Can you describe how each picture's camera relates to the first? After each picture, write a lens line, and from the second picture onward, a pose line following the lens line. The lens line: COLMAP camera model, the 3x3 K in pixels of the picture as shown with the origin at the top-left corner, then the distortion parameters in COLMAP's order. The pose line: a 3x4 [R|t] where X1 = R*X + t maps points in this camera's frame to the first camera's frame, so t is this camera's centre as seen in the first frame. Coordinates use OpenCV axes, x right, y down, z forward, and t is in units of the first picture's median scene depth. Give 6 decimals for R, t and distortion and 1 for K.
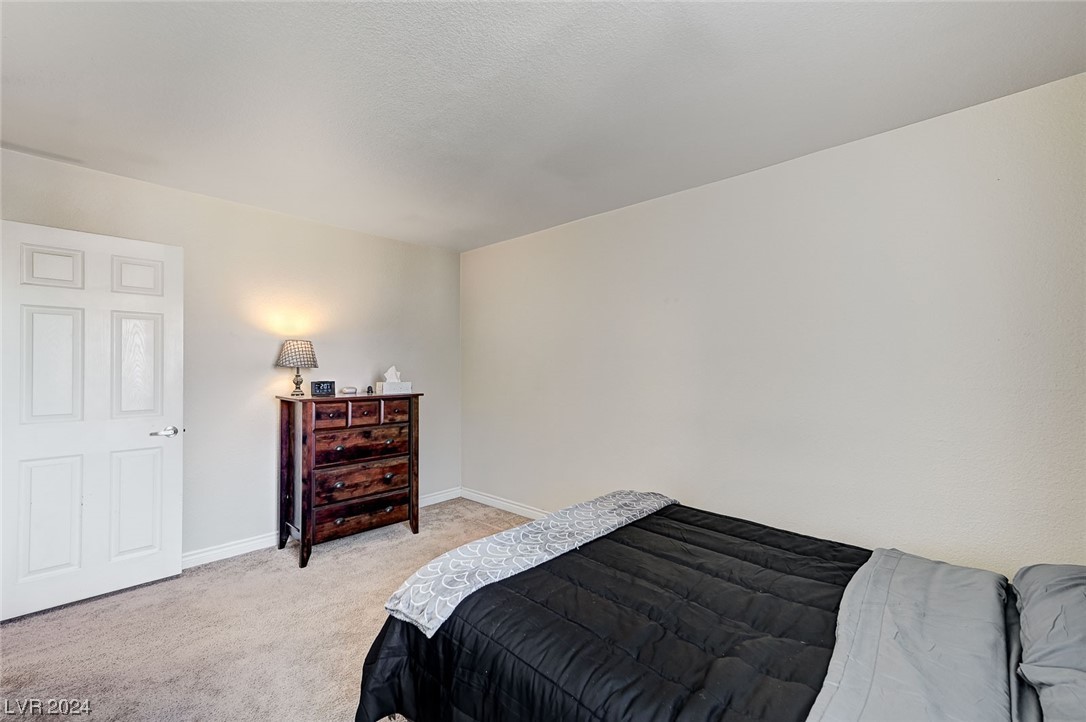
lens RADIAL K [[451.6, 0, 541.5], [0, 451.6, 361.0], [0, 0, 1]] dist [0.001867, 0.000173]
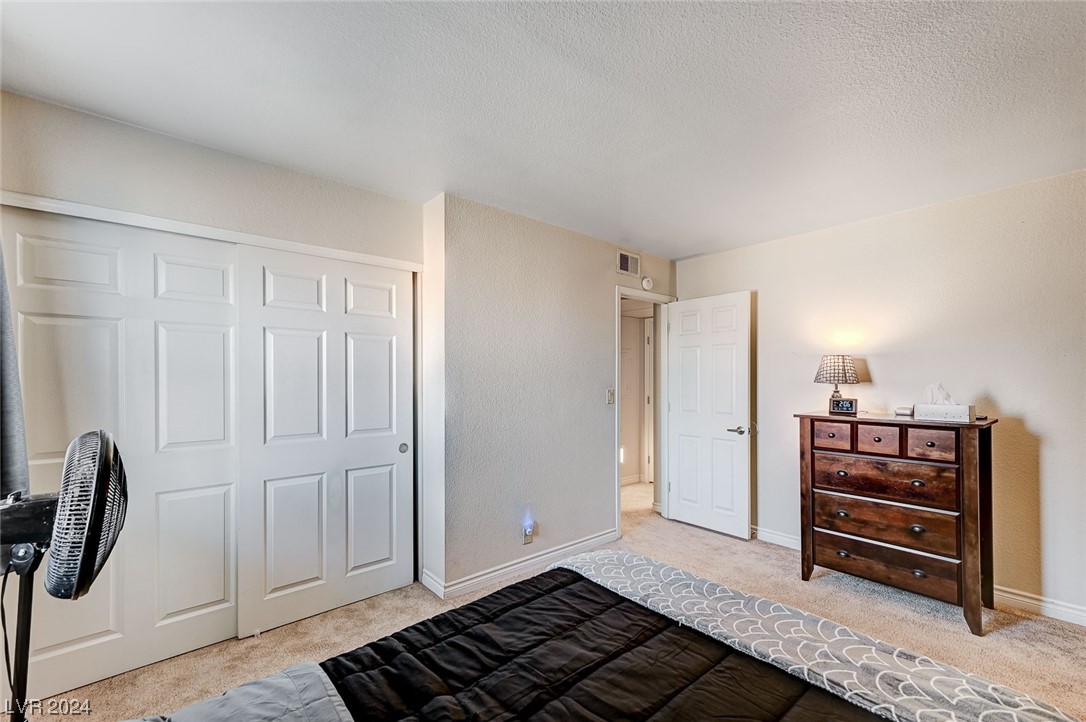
lens RADIAL K [[451.6, 0, 545.5], [0, 451.6, 379.0], [0, 0, 1]] dist [0.001867, 0.000173]
pose [[-0.117629, -0.002299, -0.993055, 0.496909], [0.018394, 0.999821, -0.004494, -0.002015], [0.992887, -0.018795, -0.117566, 0.496251]]
